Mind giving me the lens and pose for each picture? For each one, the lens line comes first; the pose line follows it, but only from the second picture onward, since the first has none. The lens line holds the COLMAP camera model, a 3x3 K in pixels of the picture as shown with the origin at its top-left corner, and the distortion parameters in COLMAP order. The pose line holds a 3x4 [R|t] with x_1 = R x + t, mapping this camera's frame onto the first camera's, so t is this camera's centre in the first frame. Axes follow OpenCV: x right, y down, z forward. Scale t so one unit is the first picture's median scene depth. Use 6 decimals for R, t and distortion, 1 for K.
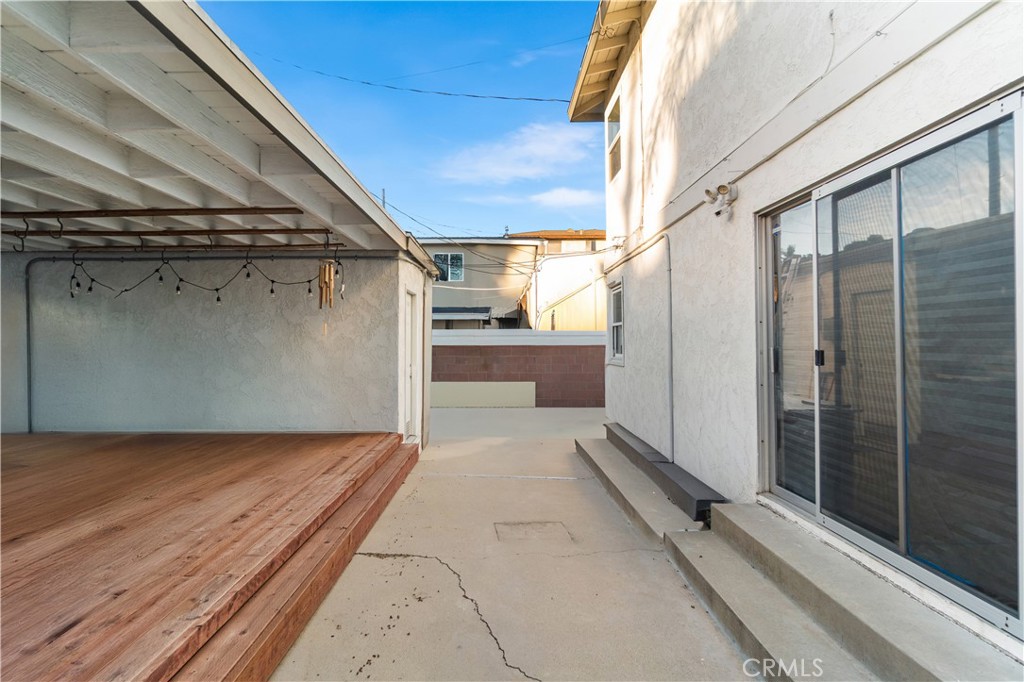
lens RADIAL K [[501.5, 0, 507.6], [0, 501.5, 328.6], [0, 0, 1]] dist [0.001282, -0.000639]
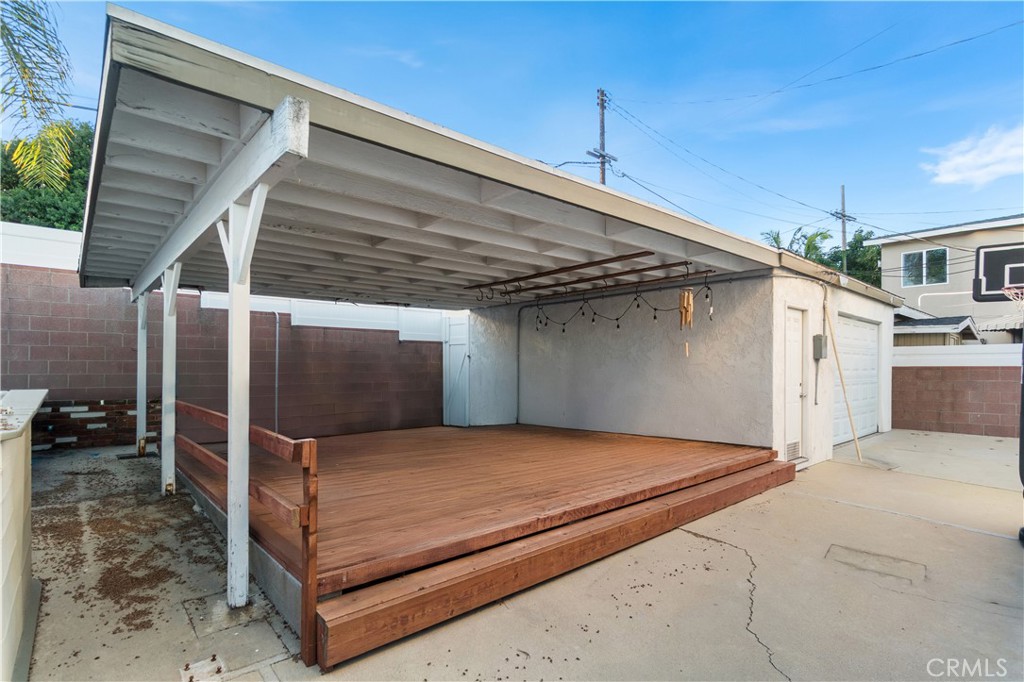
lens RADIAL K [[503.5, 0, 511.7], [0, 503.5, 362.6], [0, 0, 1]] dist [0.001012, 0.000148]
pose [[0.665000, 0.000231, -0.746843, 0.210550], [0.017065, 0.999734, 0.015504, 0.009760], [0.746648, -0.023055, 0.664819, -0.070791]]
